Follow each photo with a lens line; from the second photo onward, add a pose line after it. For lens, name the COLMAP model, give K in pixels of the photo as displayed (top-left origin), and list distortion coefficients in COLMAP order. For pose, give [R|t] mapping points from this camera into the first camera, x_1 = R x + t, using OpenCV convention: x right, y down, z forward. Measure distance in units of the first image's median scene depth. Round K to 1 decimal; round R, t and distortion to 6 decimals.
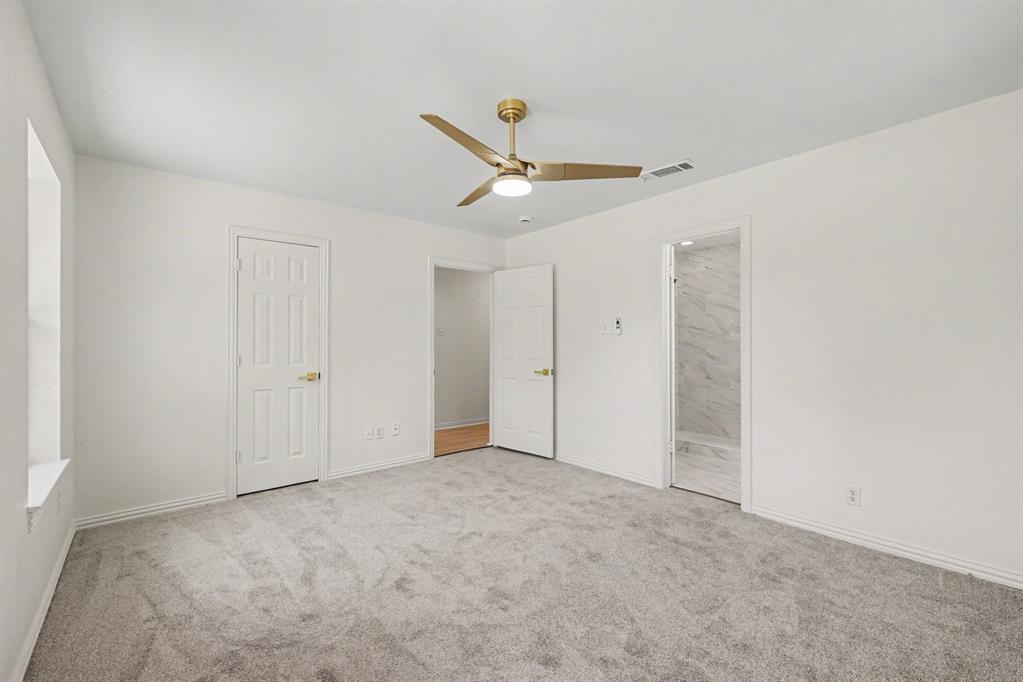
lens RADIAL K [[436.1, 0, 510.6], [0, 436.1, 337.9], [0, 0, 1]] dist [0.001851, 0.000155]
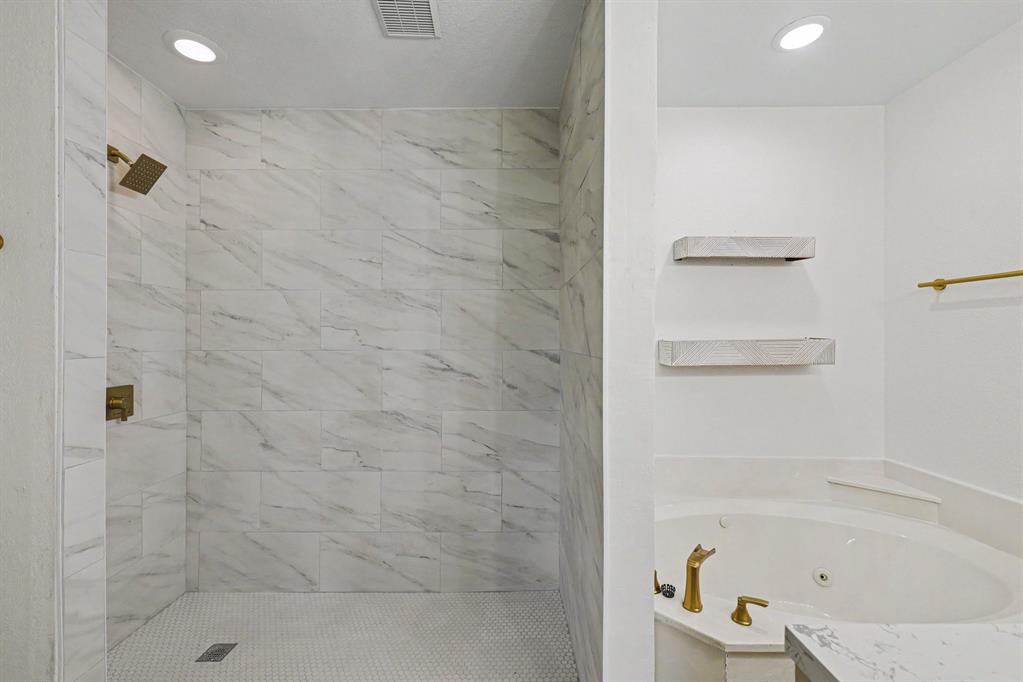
lens RADIAL K [[436.1, 0, 510.6], [0, 436.1, 337.9], [0, 0, 1]] dist [0.001851, 0.000155]
pose [[0.645401, 0.003348, 0.763836, 0.294807], [-0.008082, 0.999964, 0.002446, -0.007249], [-0.763801, -0.007752, 0.645406, 0.582074]]
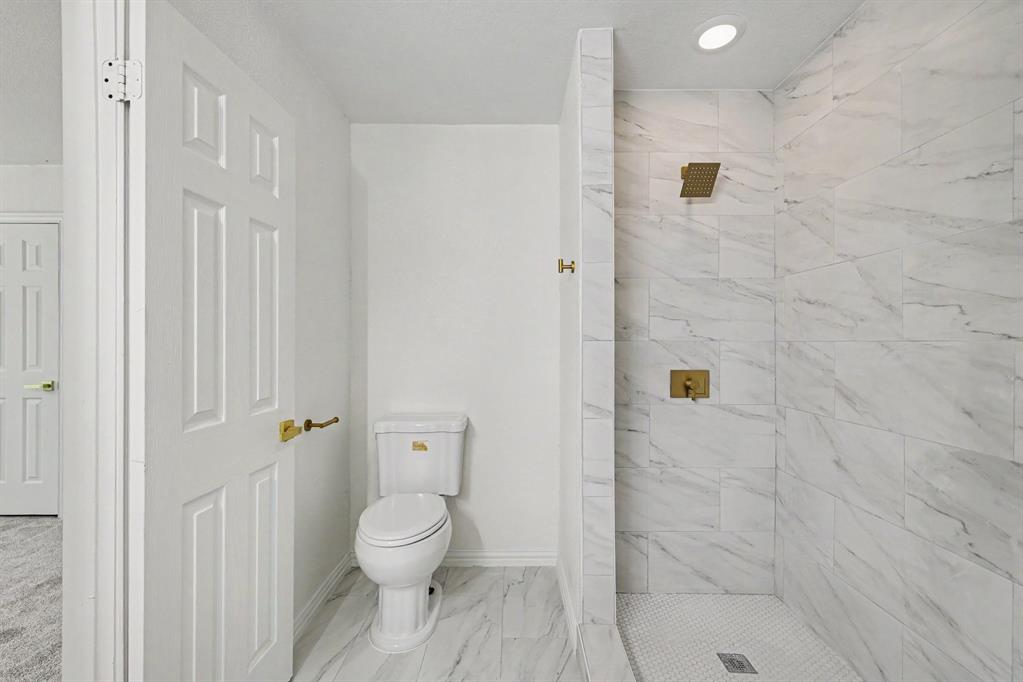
lens RADIAL K [[436.1, 0, 510.6], [0, 436.1, 337.9], [0, 0, 1]] dist [0.001851, 0.000155]
pose [[0.758540, -0.003758, -0.651615, 0.474965], [0.004976, 0.999988, 0.000025, 0.003128], [0.651607, -0.003261, 0.758550, 0.625051]]
